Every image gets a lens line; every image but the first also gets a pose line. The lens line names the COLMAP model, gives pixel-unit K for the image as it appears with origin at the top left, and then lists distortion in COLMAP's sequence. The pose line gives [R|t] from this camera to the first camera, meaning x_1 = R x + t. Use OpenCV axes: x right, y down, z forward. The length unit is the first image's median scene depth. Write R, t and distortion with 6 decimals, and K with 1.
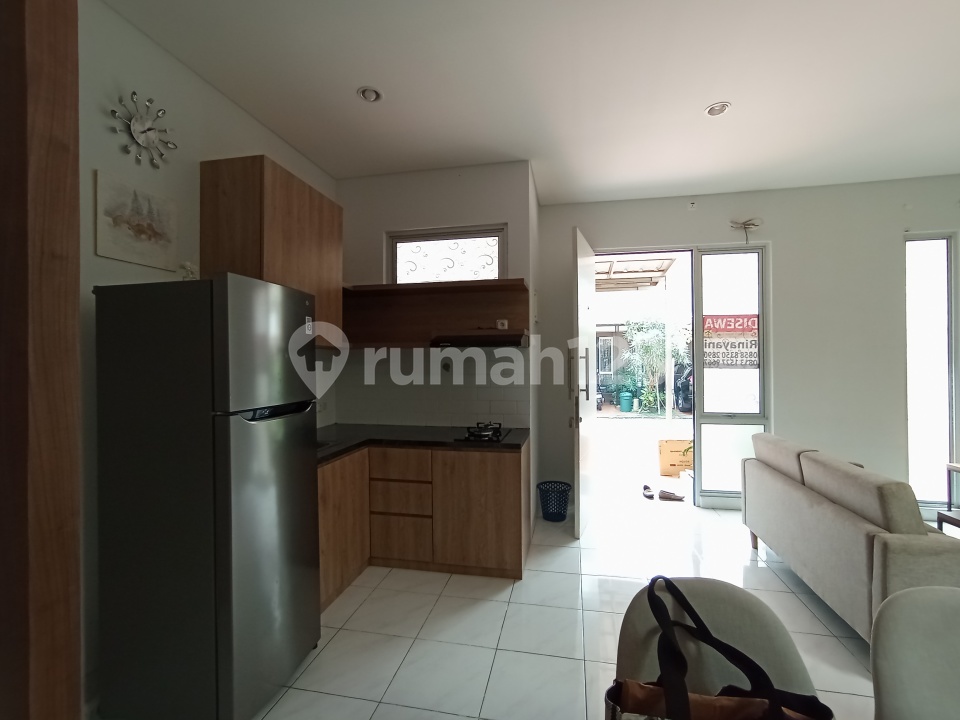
lens RADIAL K [[437.6, 0, 481.1], [0, 437.6, 360.1], [0, 0, 1]] dist [0.000010, 0.000258]
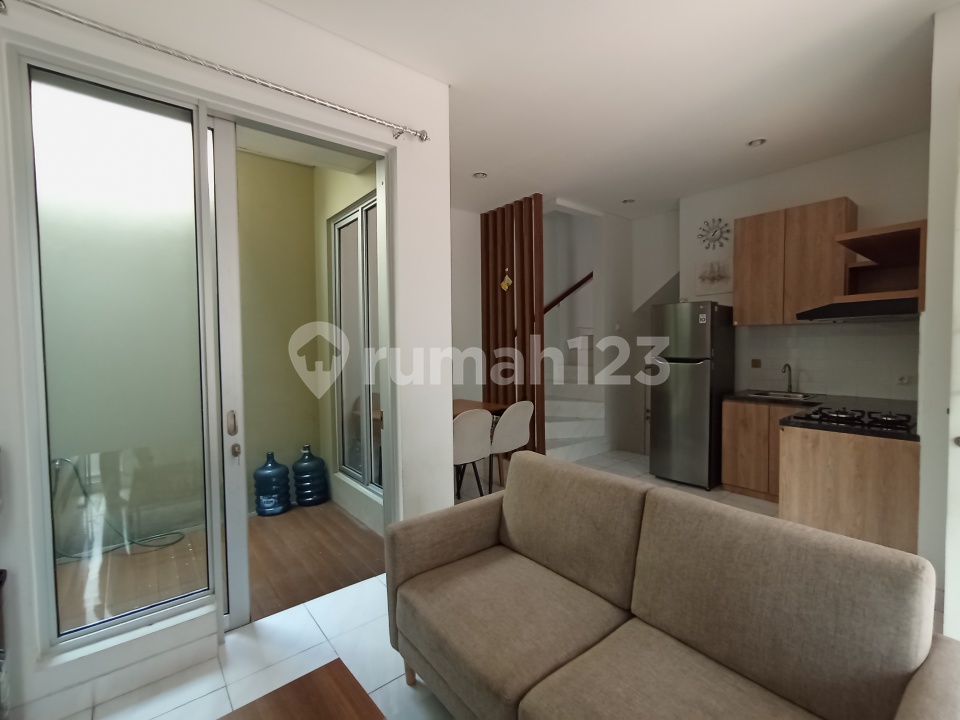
lens RADIAL K [[437.6, 0, 479.8], [0, 437.6, 362.5], [0, 0, 1]] dist [0.000010, 0.000258]
pose [[-0.630999, 0.038855, -0.774810, 1.706581], [0.013249, 0.999139, 0.039315, 0.028695], [0.775671, 0.014542, -0.630970, 1.459308]]
